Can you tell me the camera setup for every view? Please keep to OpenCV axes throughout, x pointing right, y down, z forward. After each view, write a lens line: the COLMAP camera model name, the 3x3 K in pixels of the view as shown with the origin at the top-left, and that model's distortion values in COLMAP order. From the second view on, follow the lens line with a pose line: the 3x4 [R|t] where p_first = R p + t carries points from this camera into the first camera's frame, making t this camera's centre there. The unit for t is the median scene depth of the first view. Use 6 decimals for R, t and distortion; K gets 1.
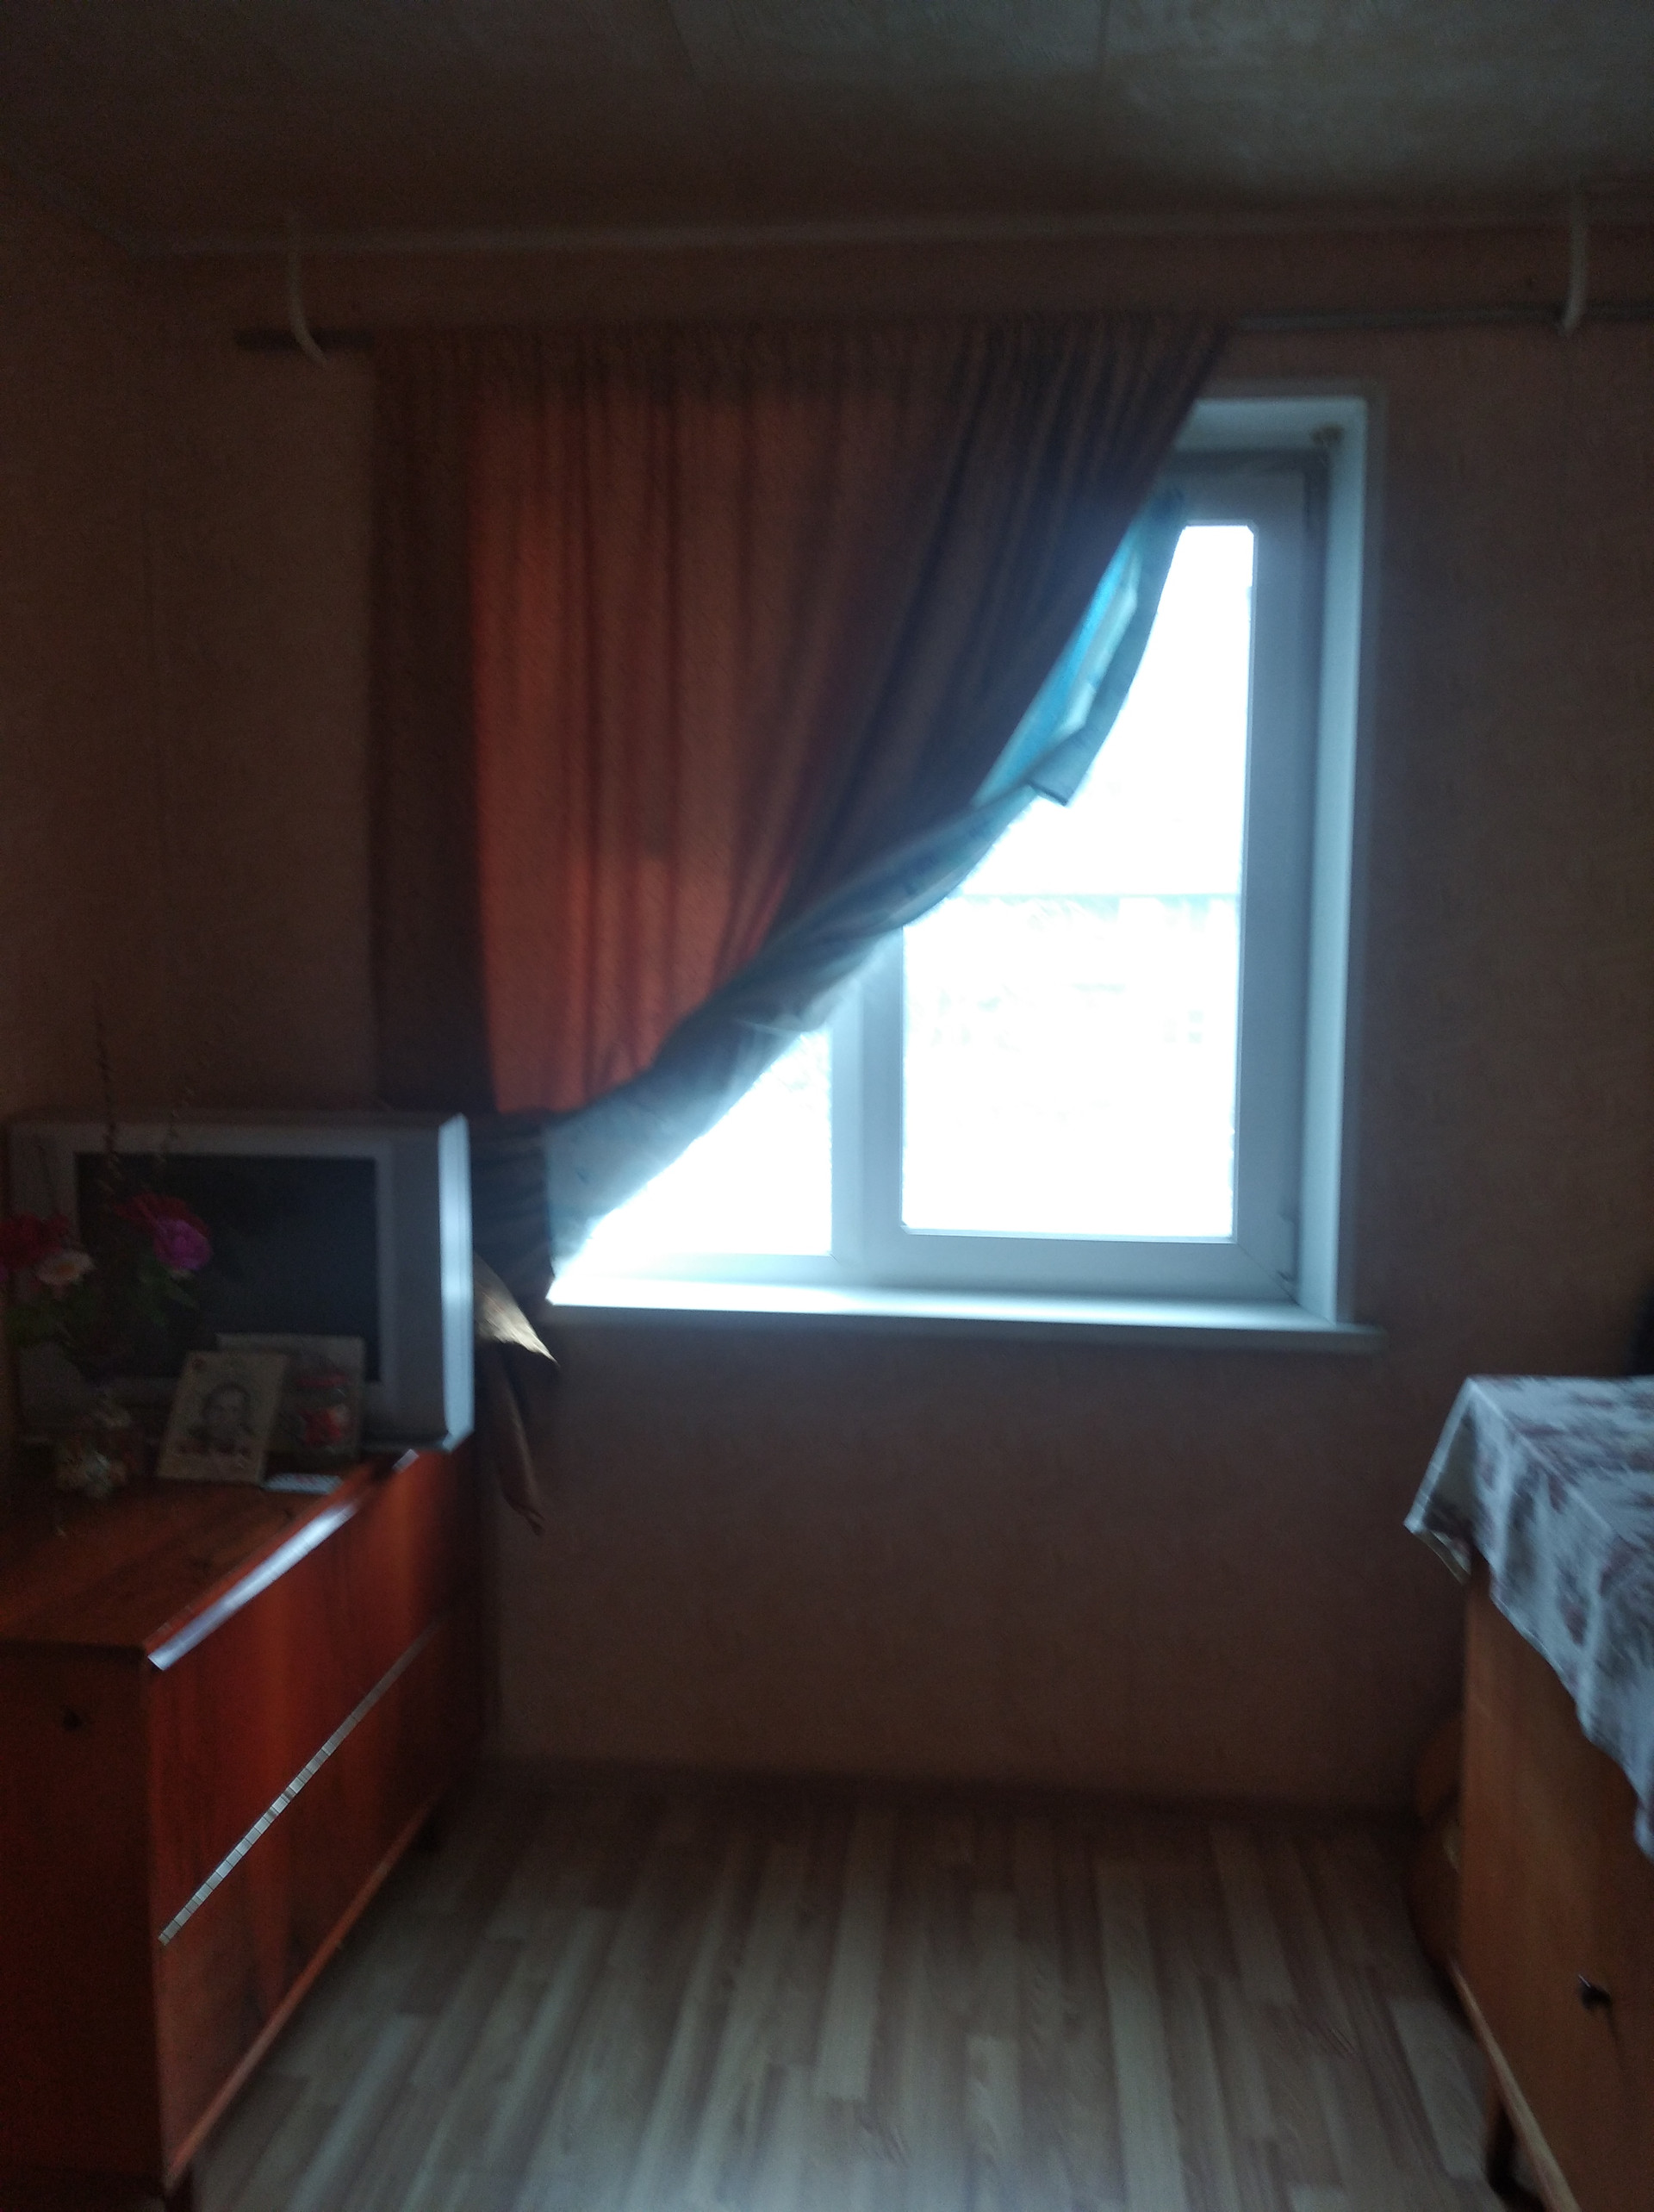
lens RADIAL K [[1602.0, 0, 834.1], [0, 1602.0, 1016.6], [0, 0, 1]] dist [0.049845, -0.059624]
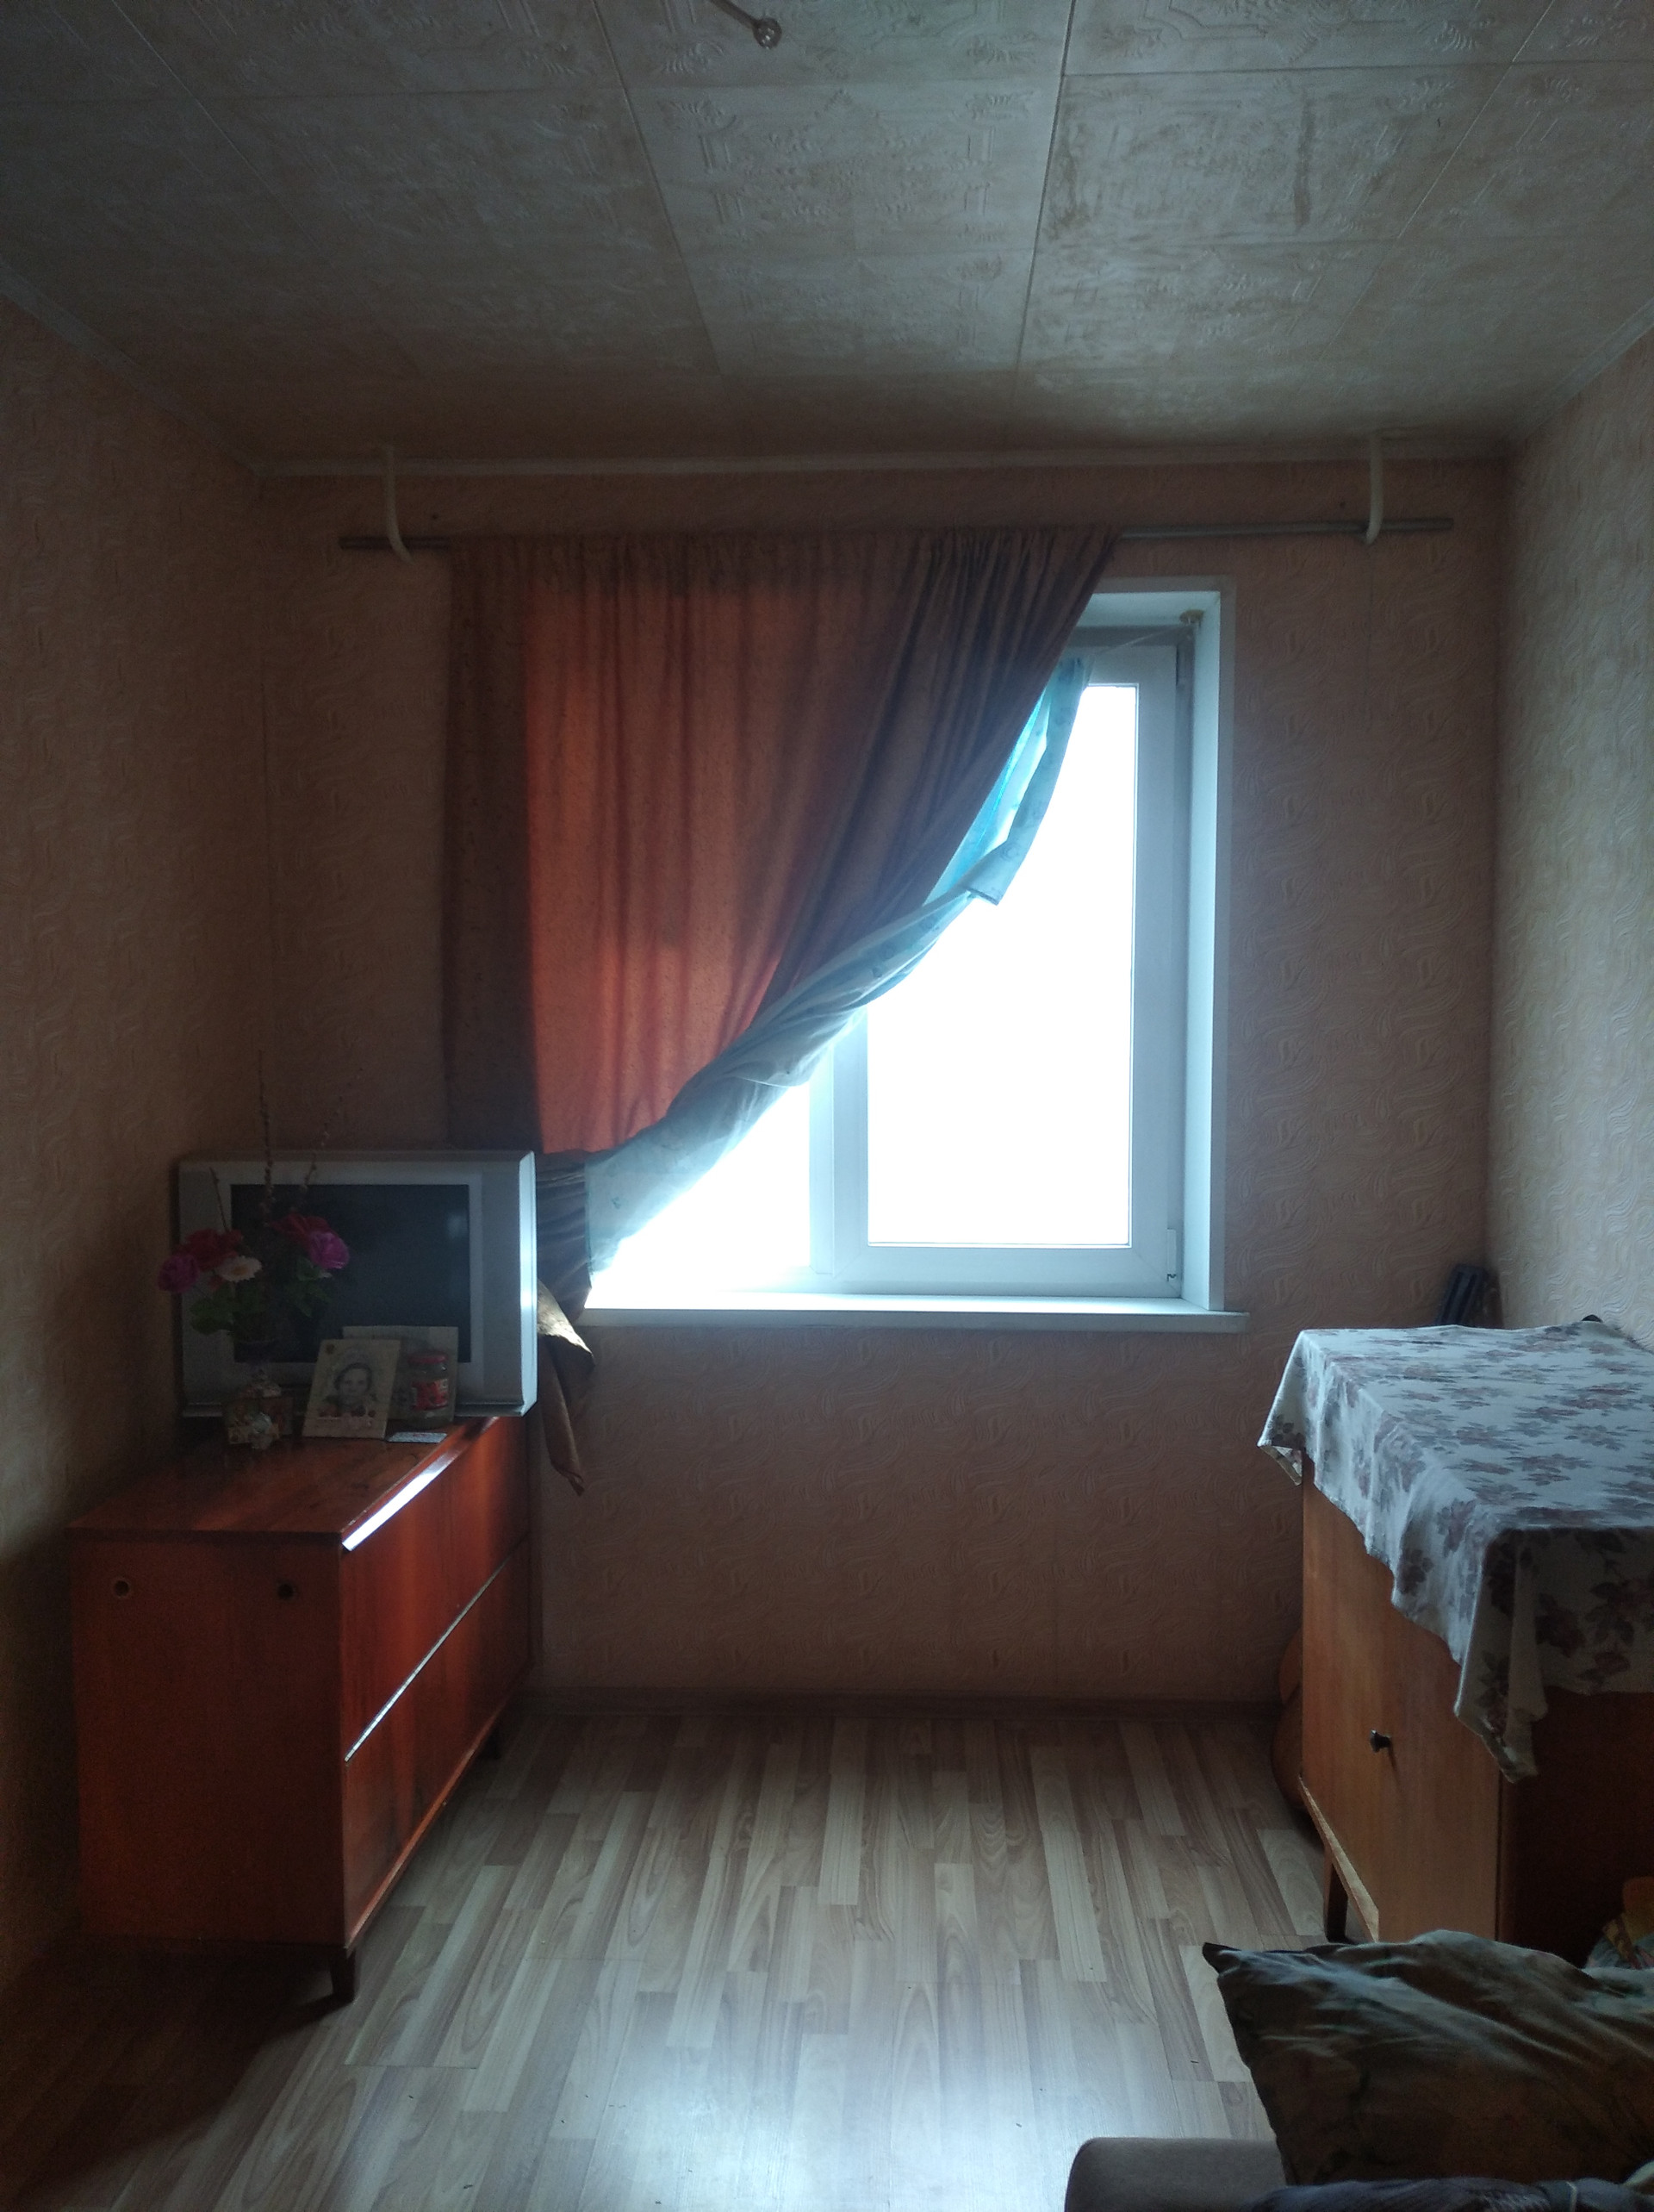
lens RADIAL K [[1807.4, 0, 827.0], [0, 1807.4, 1106.0], [0, 0, 1]] dist [0.067923, -0.115761]
pose [[0.997728, -0.014176, 0.065865, -0.089428], [0.014251, 0.999898, -0.000667, 0.028326], [-0.065849, 0.001604, 0.997828, -0.441574]]
